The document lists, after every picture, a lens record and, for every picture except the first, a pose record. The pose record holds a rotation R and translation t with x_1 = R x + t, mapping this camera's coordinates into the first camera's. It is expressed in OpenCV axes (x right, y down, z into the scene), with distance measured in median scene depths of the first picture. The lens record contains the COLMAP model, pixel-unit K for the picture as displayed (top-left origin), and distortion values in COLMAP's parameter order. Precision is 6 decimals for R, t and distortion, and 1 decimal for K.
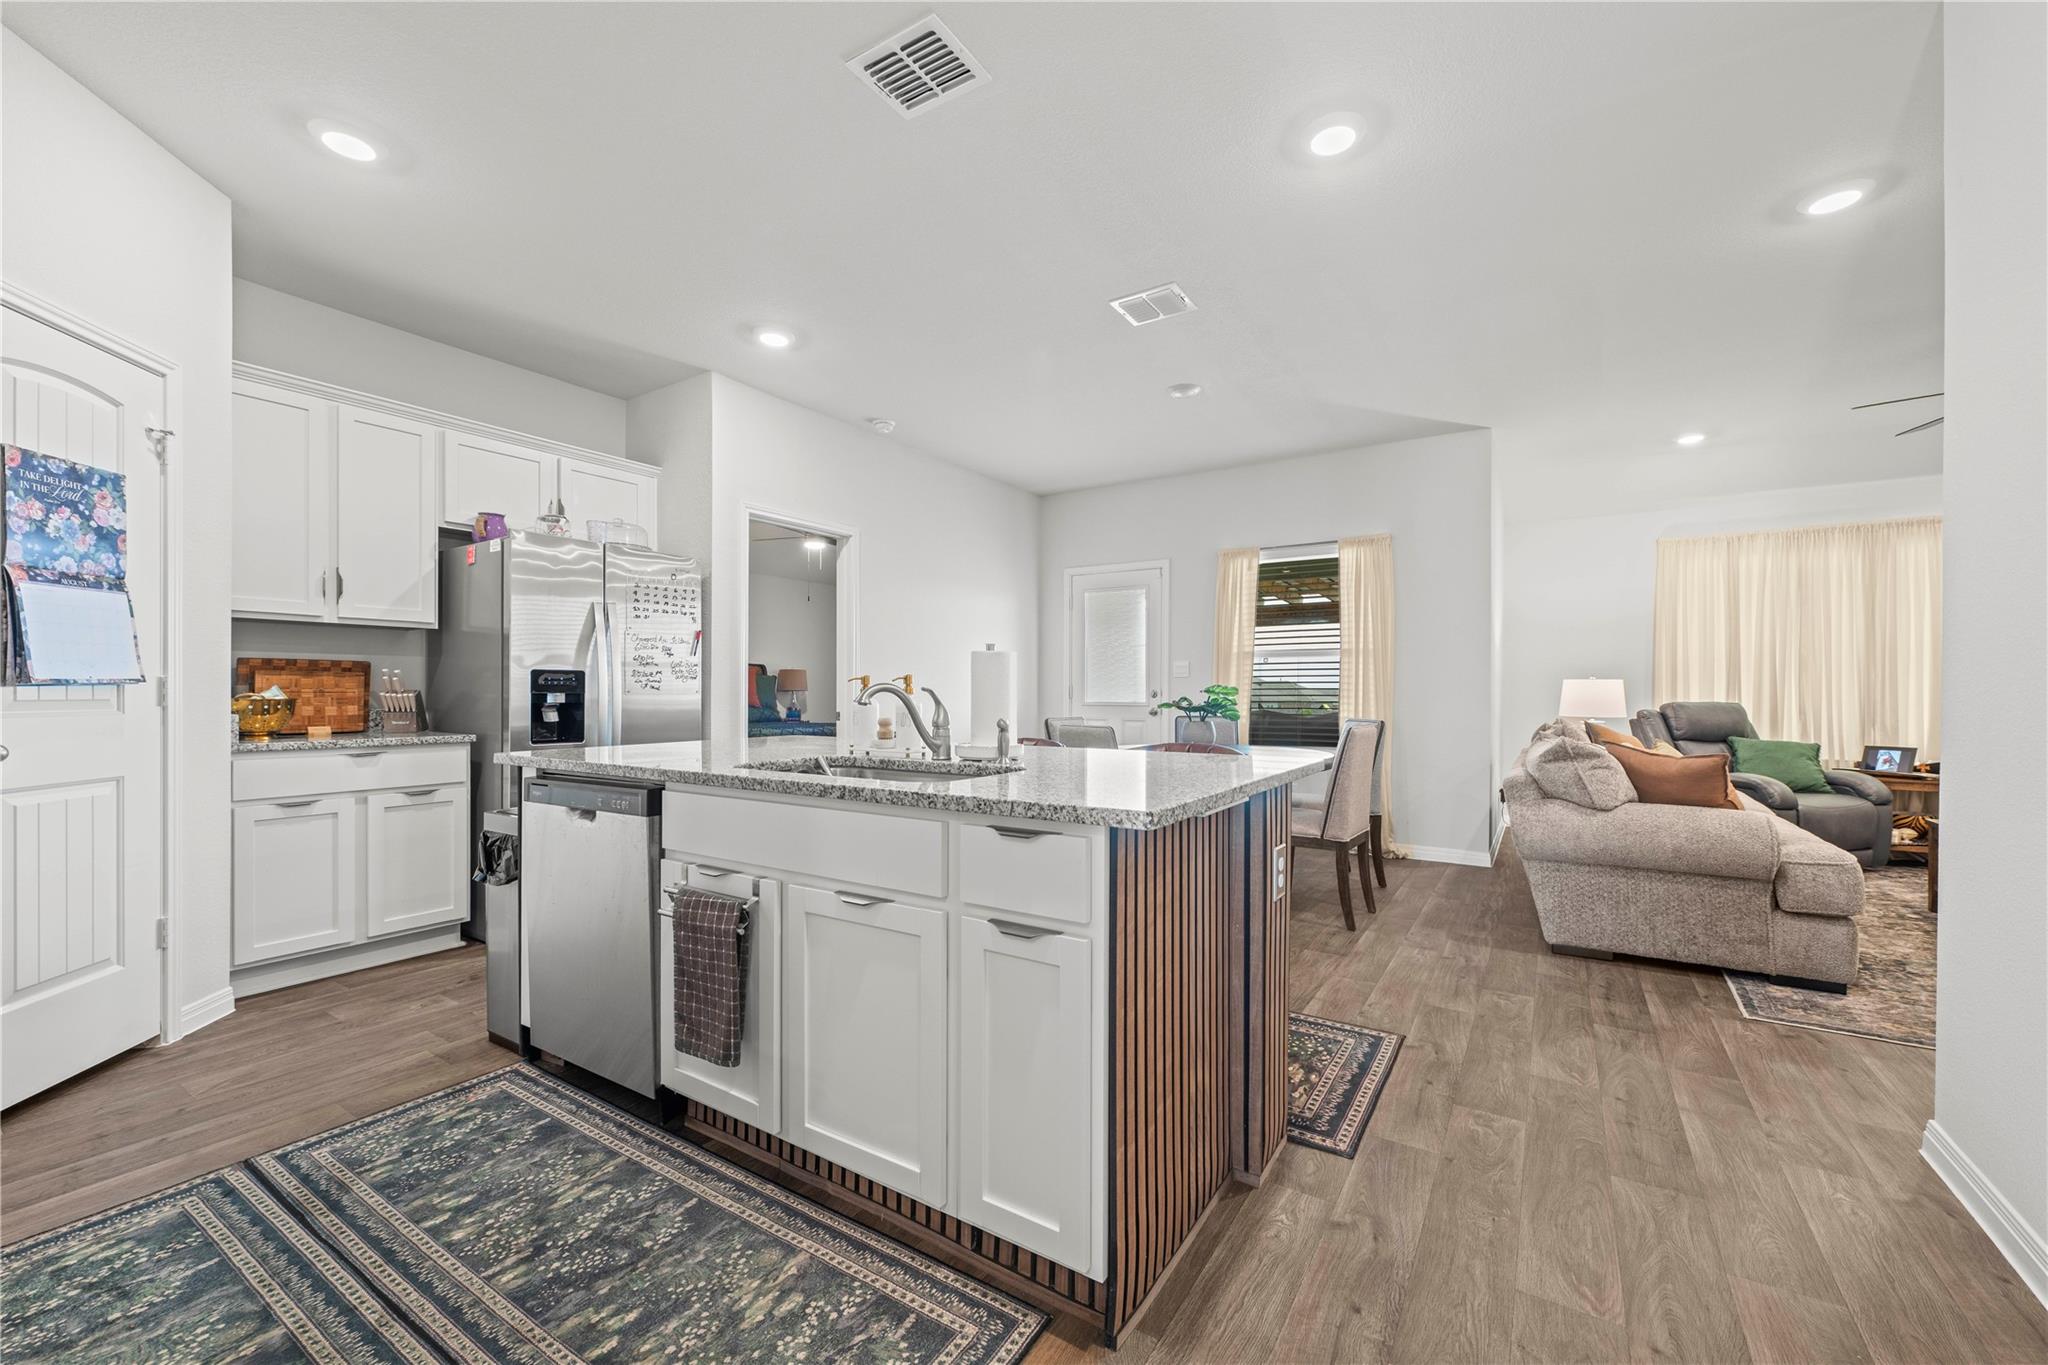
lens RADIAL K [[808.8, 0, 1034.8], [0, 808.8, 691.1], [0, 0, 1]] dist [0.000222, 0.000146]
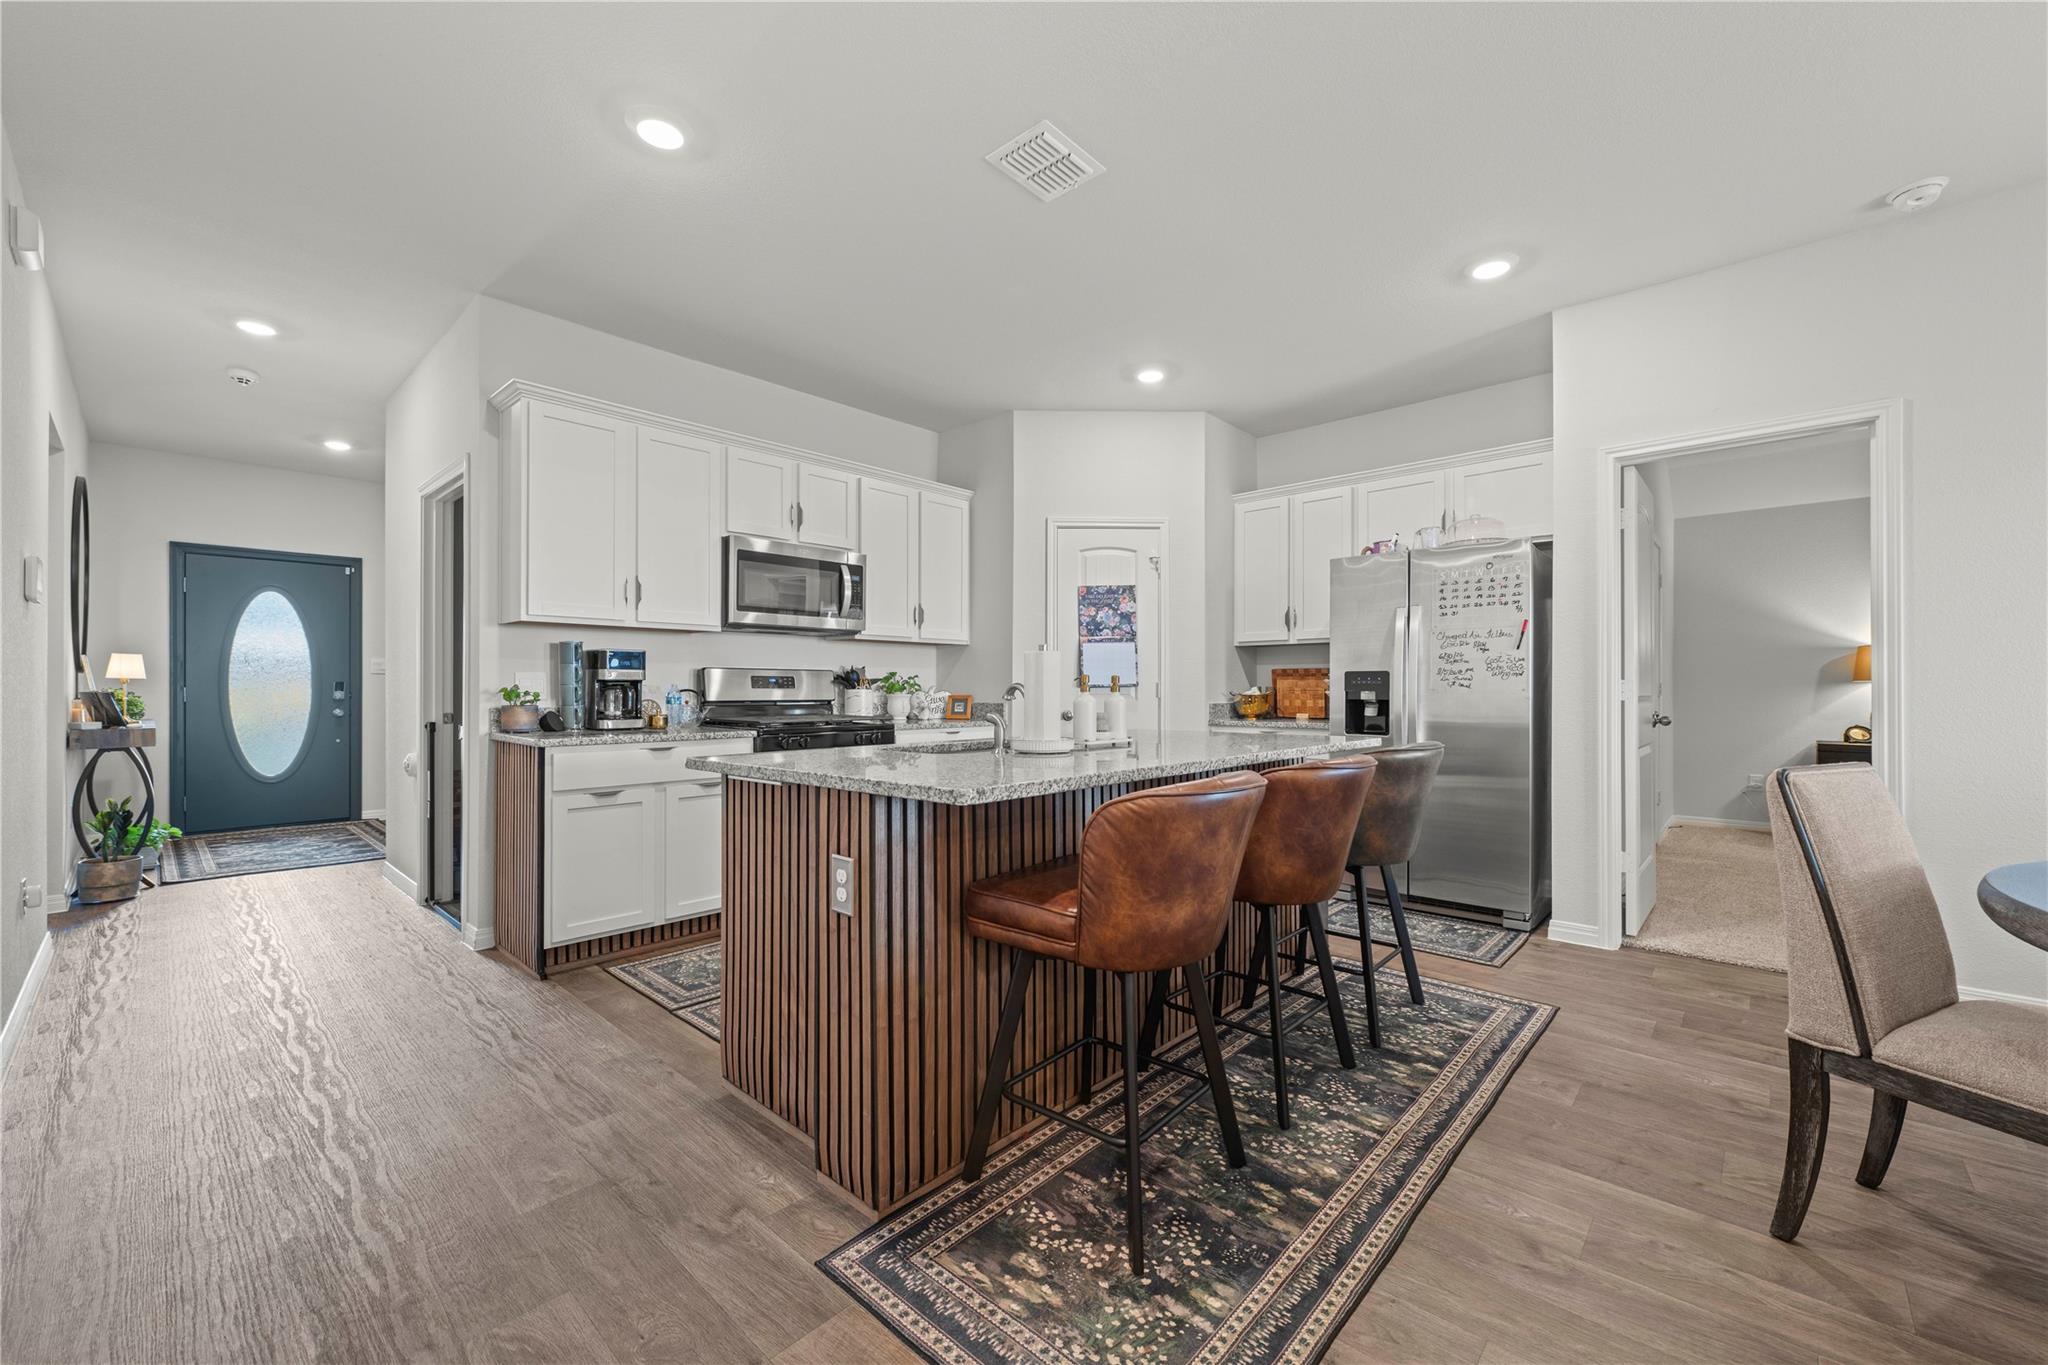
lens RADIAL K [[800.2, 0, 1034.1], [0, 800.2, 689.1], [0, 0, 1]] dist [-0.001459, -0.000077]
pose [[-0.167276, -0.002021, -0.985908, 0.554362], [0.001463, 0.999996, -0.002298, 0.001327], [0.985909, -0.001826, -0.167273, 0.652711]]
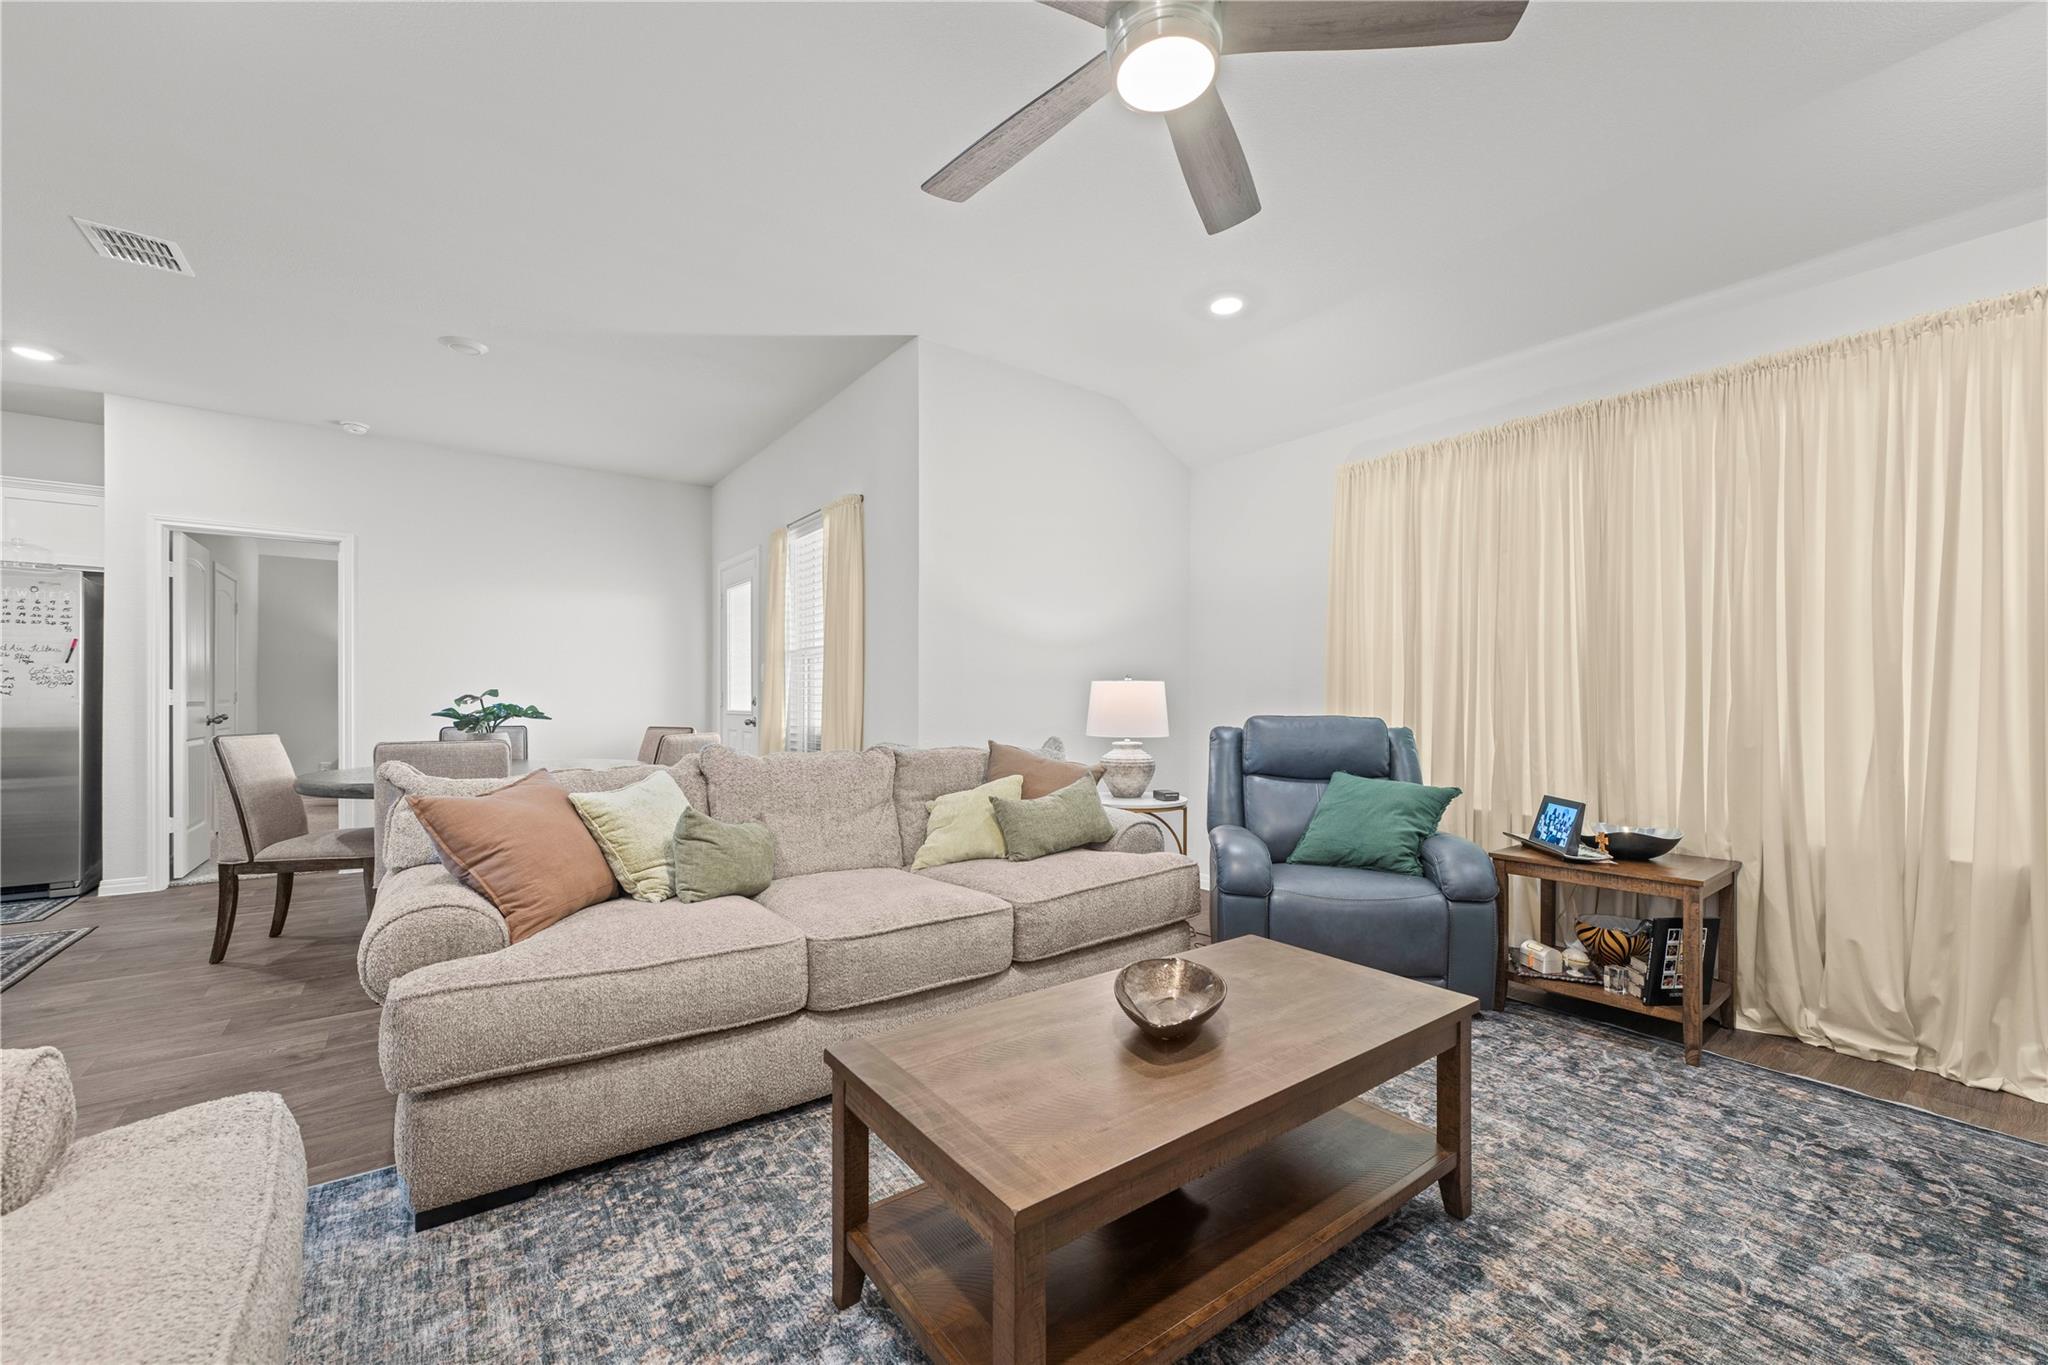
lens RADIAL K [[809.3, 0, 1027.1], [0, 809.3, 706.4], [0, 0, 1]] dist [0.000615, -0.000024]
pose [[0.938922, 0.005042, -0.344093, 1.175570], [-0.003419, 0.999980, 0.005321, 0.003552], [0.344112, -0.003820, 0.938921, 0.456822]]
